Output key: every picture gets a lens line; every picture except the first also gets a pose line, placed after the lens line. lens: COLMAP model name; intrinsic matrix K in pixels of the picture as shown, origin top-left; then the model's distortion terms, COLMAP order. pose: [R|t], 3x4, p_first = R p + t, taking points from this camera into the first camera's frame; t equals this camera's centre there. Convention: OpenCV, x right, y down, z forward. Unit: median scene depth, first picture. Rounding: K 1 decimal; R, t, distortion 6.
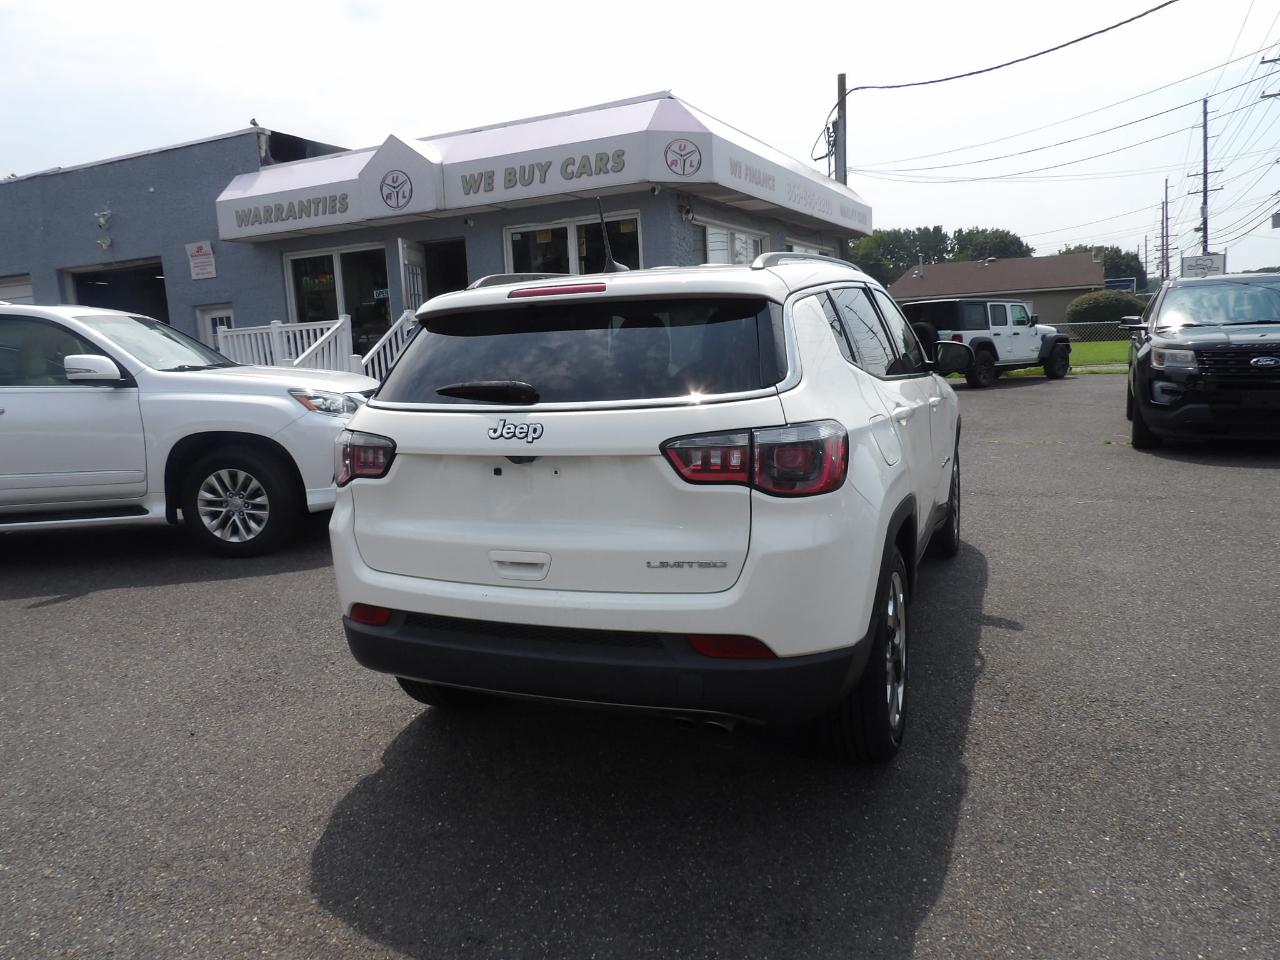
lens RADIAL K [[971.3, 0, 663.4], [0, 971.3, 475.2], [0, 0, 1]] dist [-0.040284, 0.039891]
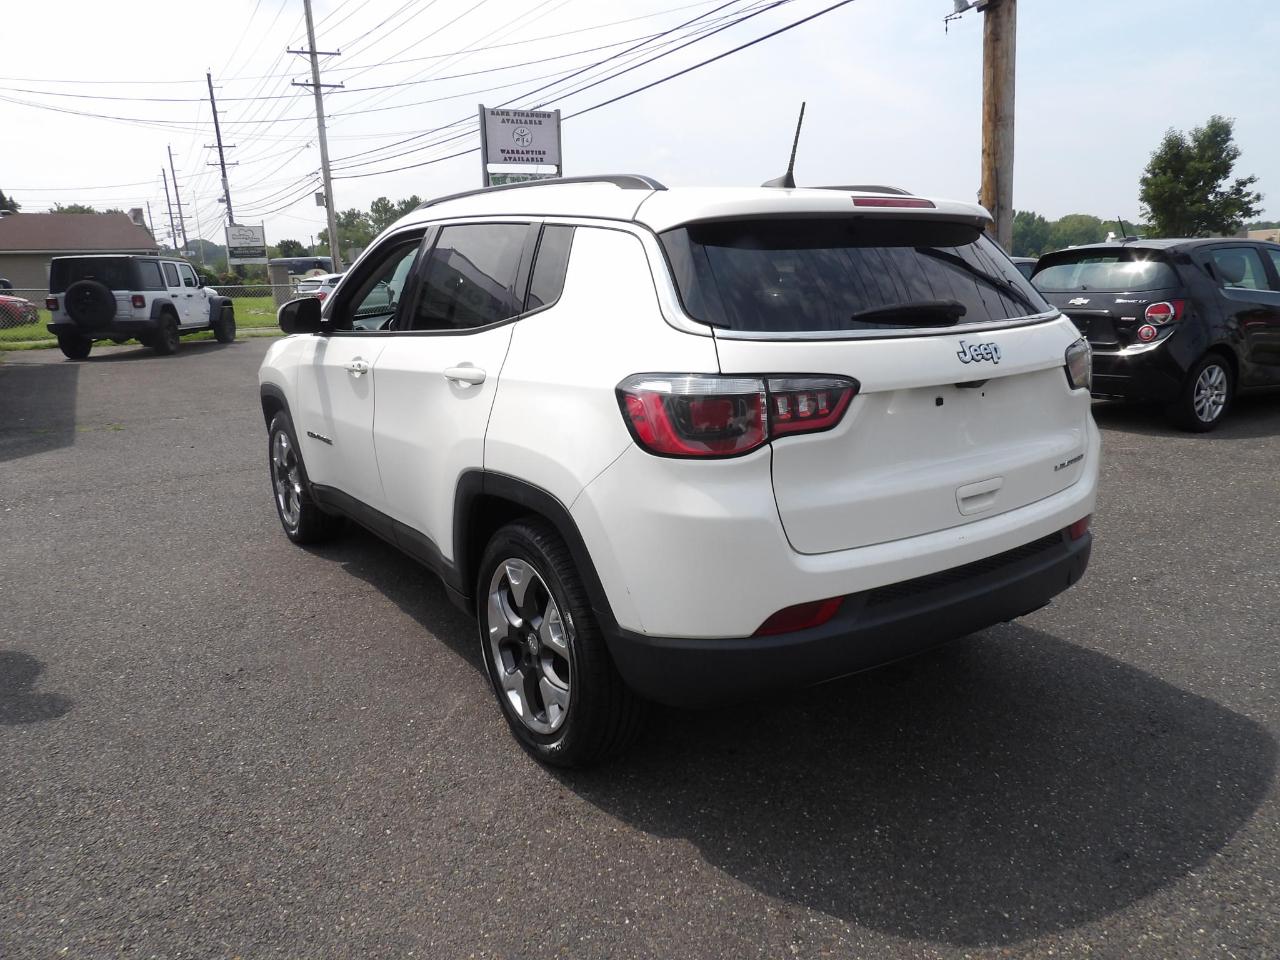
lens RADIAL K [[915.1, 0, 706.2], [0, 915.1, 477.5], [0, 0, 1]] dist [-0.021371, 0.031605]
pose [[0.513149, -0.157410, 0.843742, -0.319445], [0.121605, 0.986456, 0.110077, -0.017080], [-0.849641, 0.046118, 0.525340, 0.236398]]
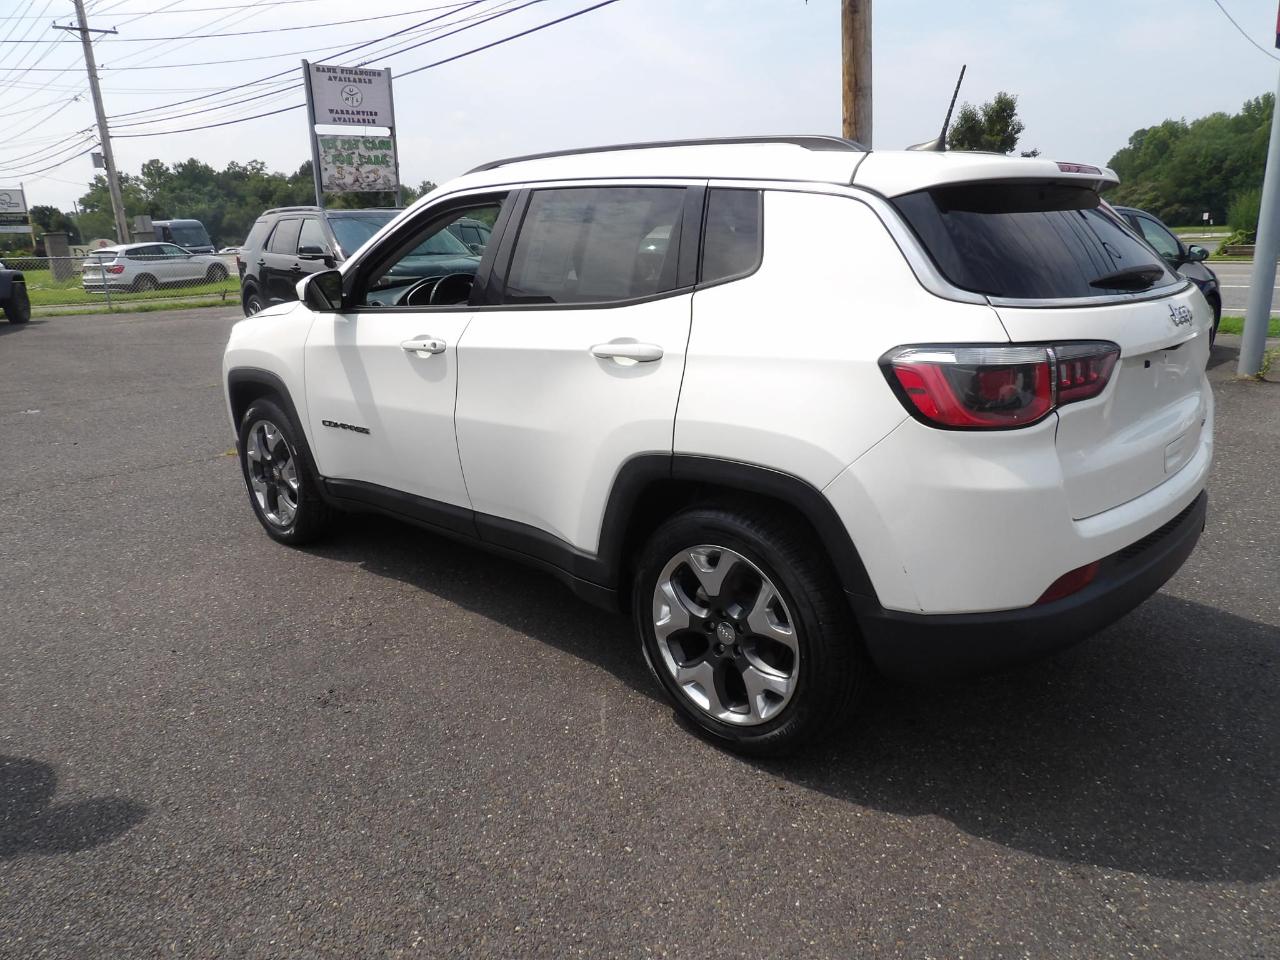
lens RADIAL K [[904.6, 0, 703.9], [0, 904.6, 472.6], [0, 0, 1]] dist [-0.026831, 0.037715]
pose [[0.329813, -0.208046, 0.920837, -0.356164], [0.146796, 0.974852, 0.167673, -0.034479], [-0.932563, 0.079874, 0.352059, 0.349539]]
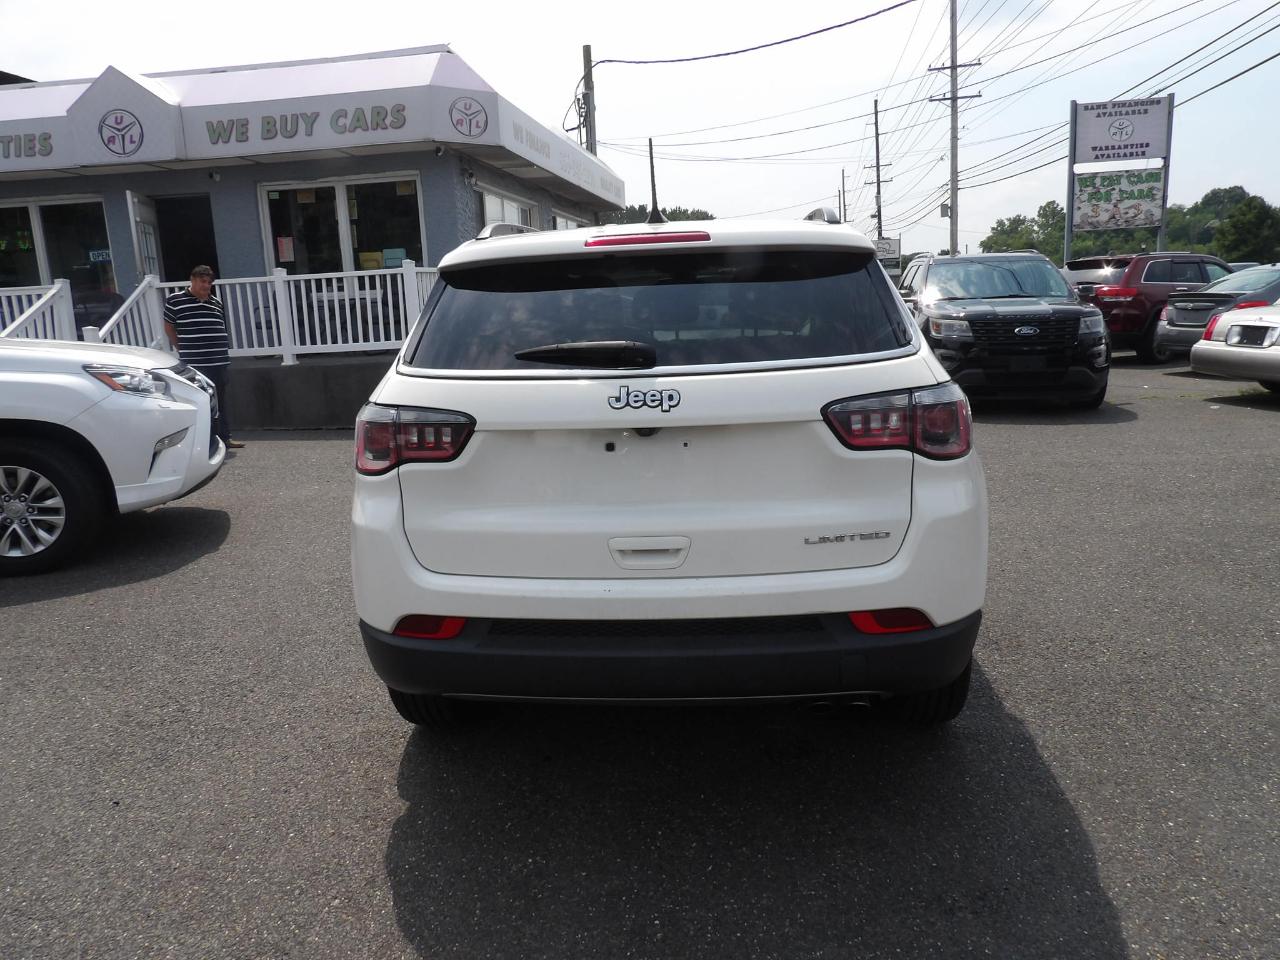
lens RADIAL K [[959.8, 0, 683.0], [0, 959.8, 476.6], [0, 0, 1]] dist [-0.035051, 0.039146]
pose [[0.947116, -0.049704, 0.317018, -0.121429], [0.040919, 0.998573, 0.034313, -0.001270], [-0.318271, -0.019526, 0.947799, 0.053761]]
